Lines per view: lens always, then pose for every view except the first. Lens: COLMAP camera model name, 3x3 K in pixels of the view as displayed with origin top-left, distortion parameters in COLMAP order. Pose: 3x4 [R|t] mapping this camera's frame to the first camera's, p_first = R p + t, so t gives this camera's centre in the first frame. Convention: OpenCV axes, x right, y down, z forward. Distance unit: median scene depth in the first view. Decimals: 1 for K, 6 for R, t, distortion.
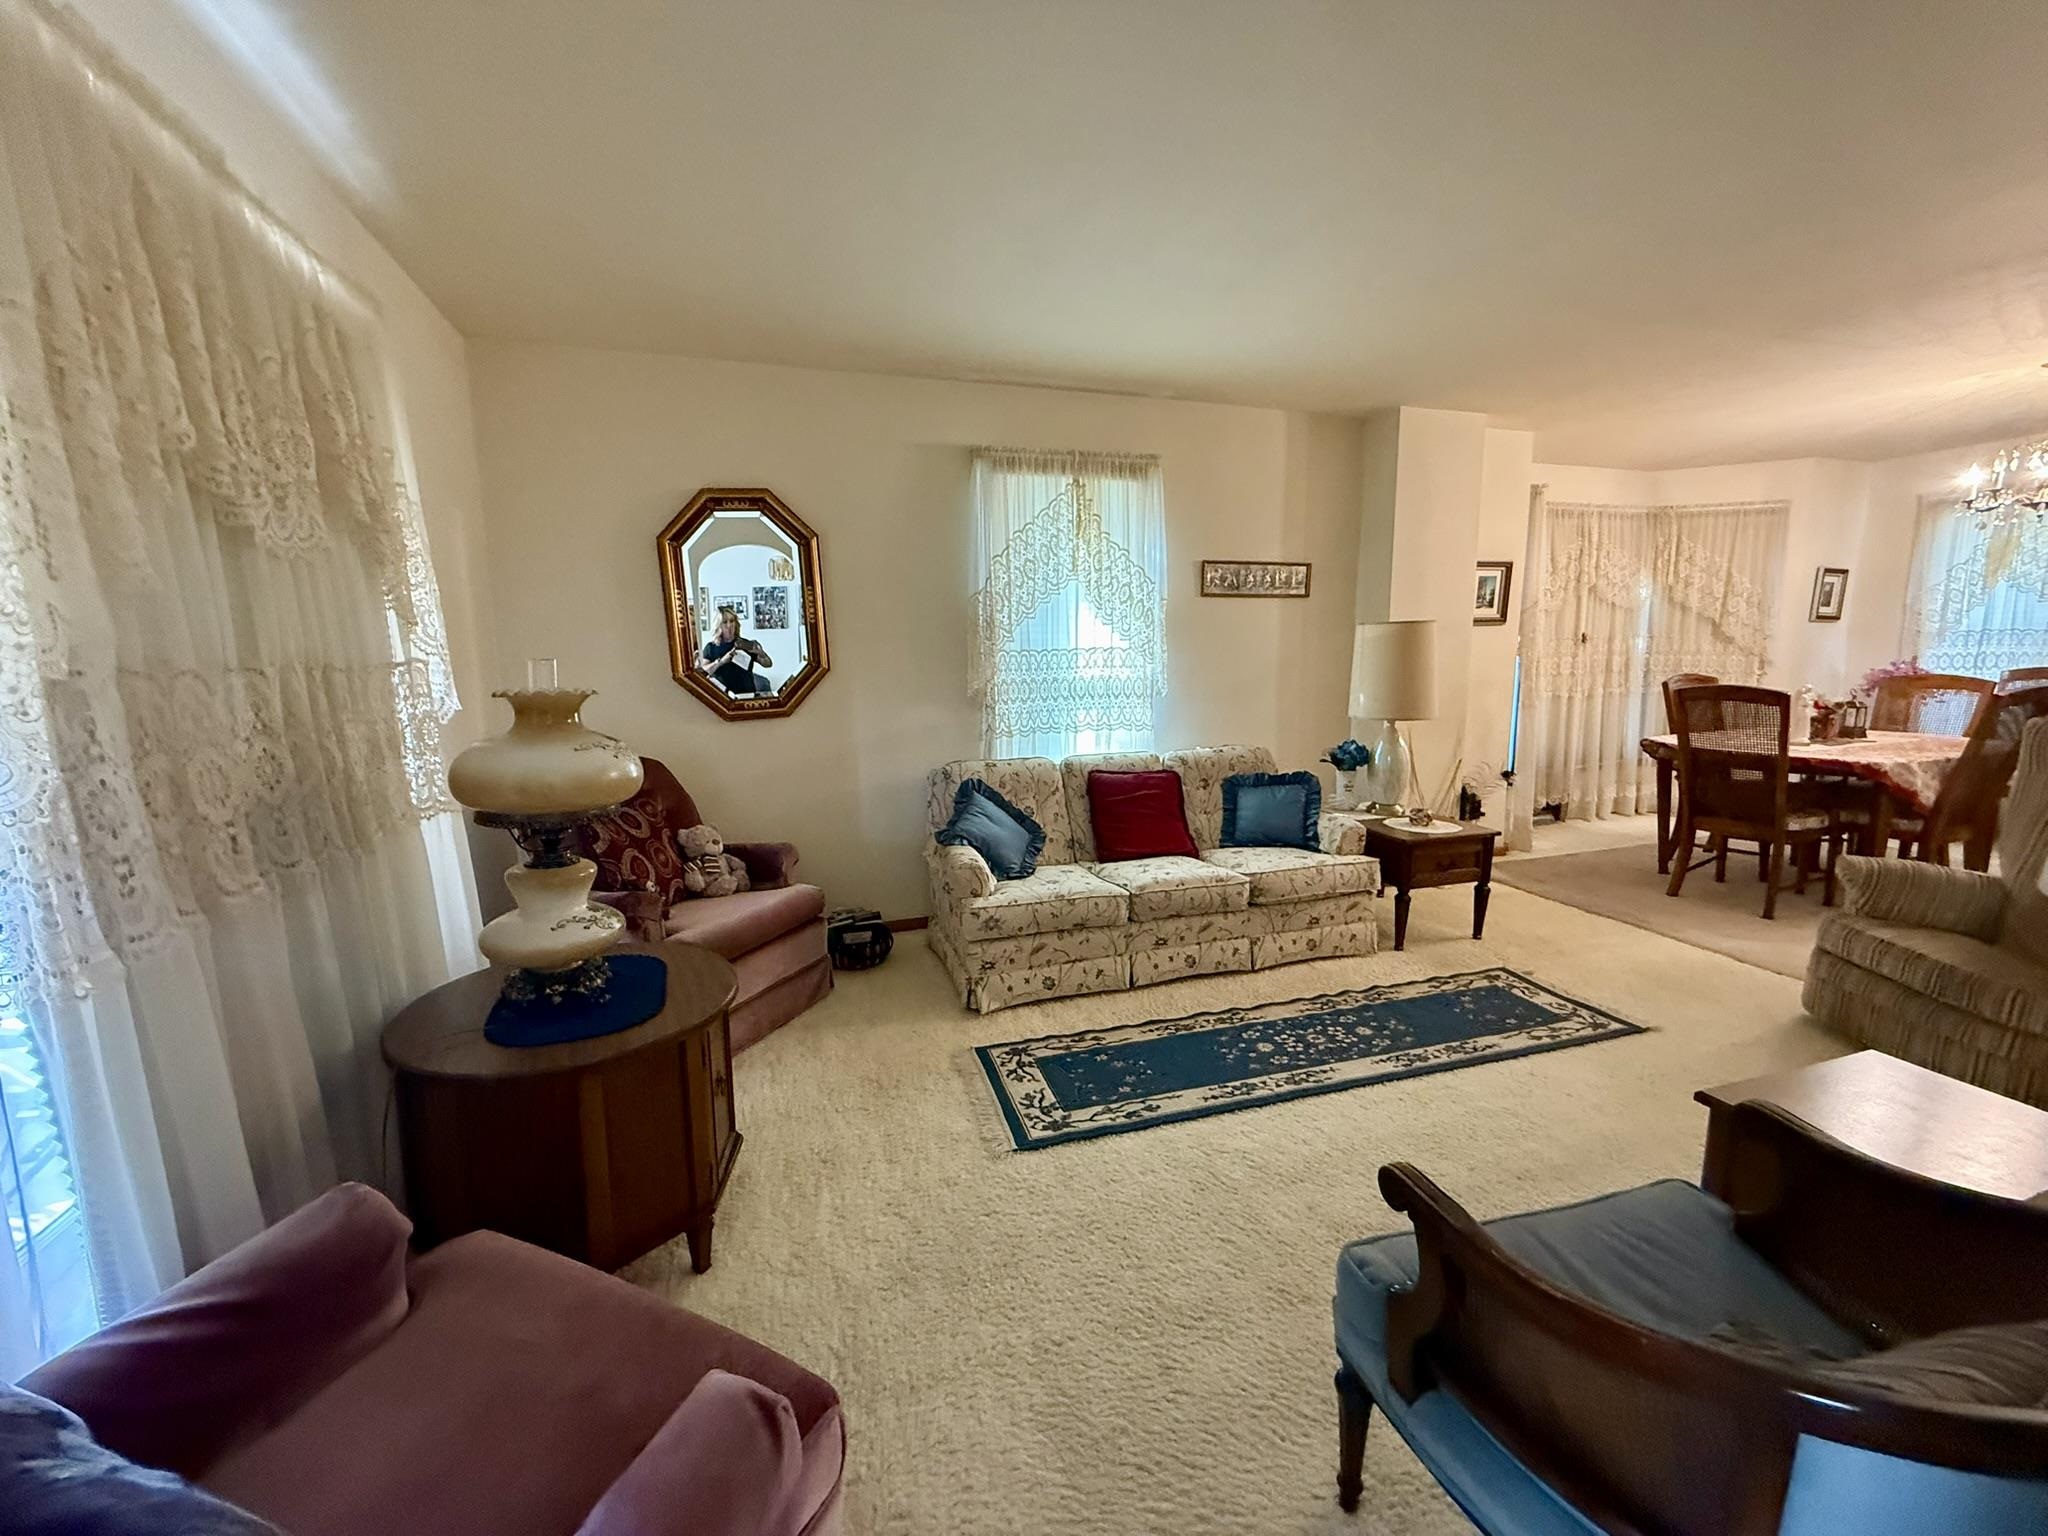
lens RADIAL K [[816.8, 0, 1018.5], [0, 816.8, 778.7], [0, 0, 1]] dist [-0.001661, 0.000369]
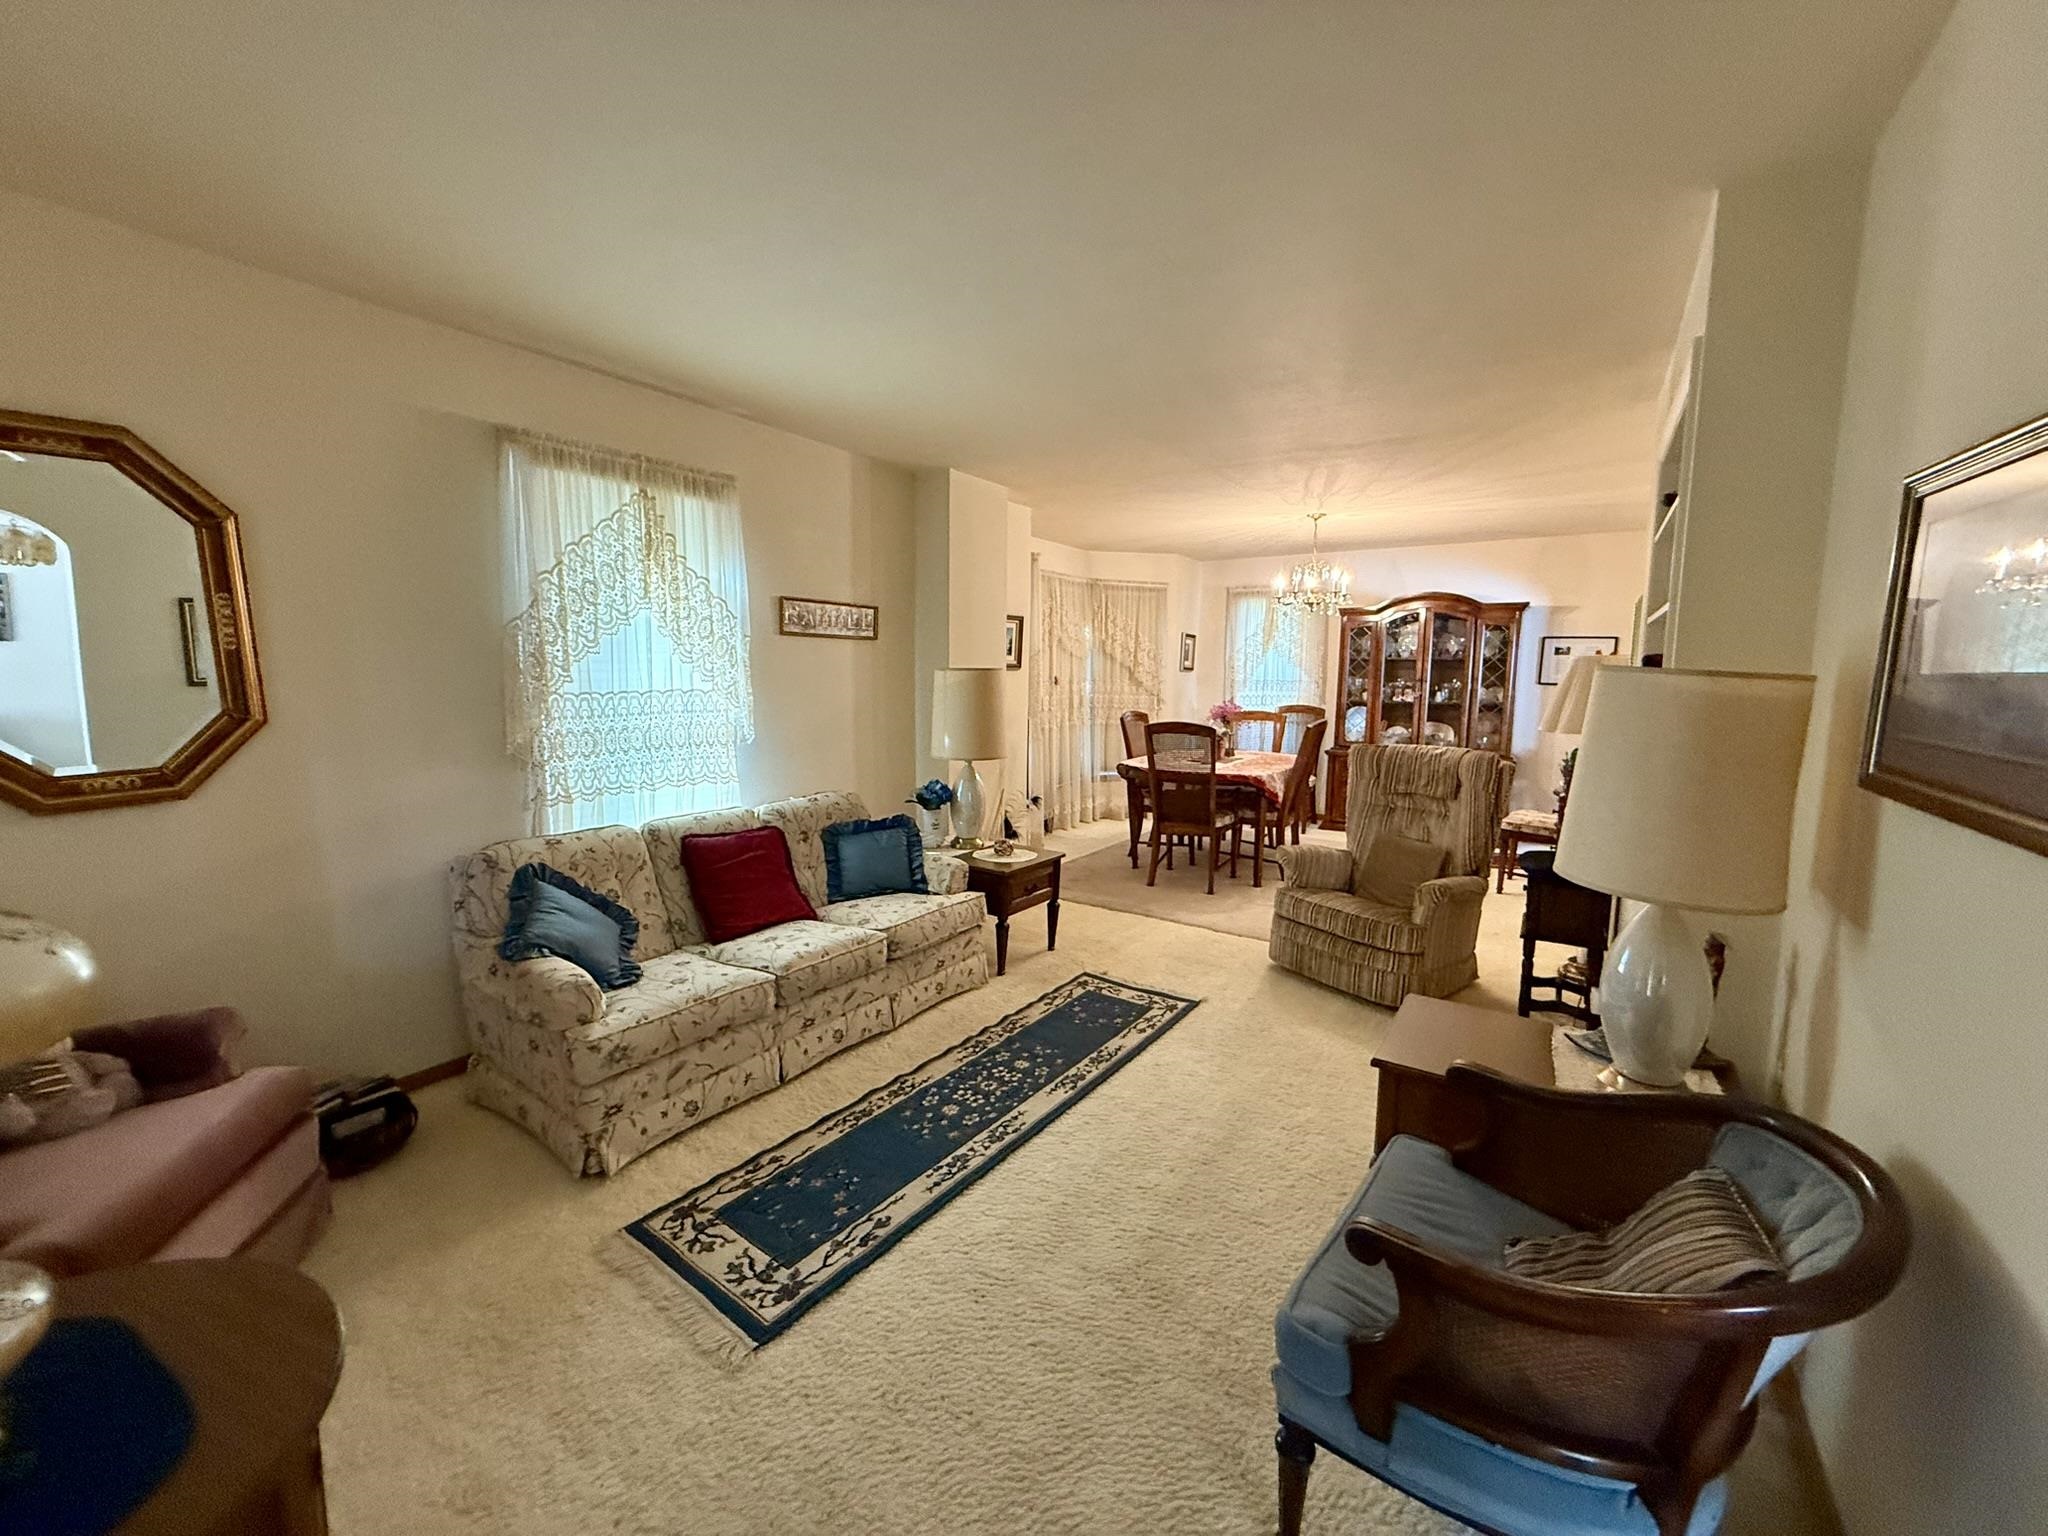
lens RADIAL K [[816.8, 0, 1022.9], [0, 816.8, 774.5], [0, 0, 1]] dist [-0.001661, 0.000369]
pose [[0.790153, -0.054252, 0.610504, -0.154401], [0.076748, 0.996993, -0.010735, -0.039003], [-0.608086, 0.055337, 0.791940, 0.123729]]
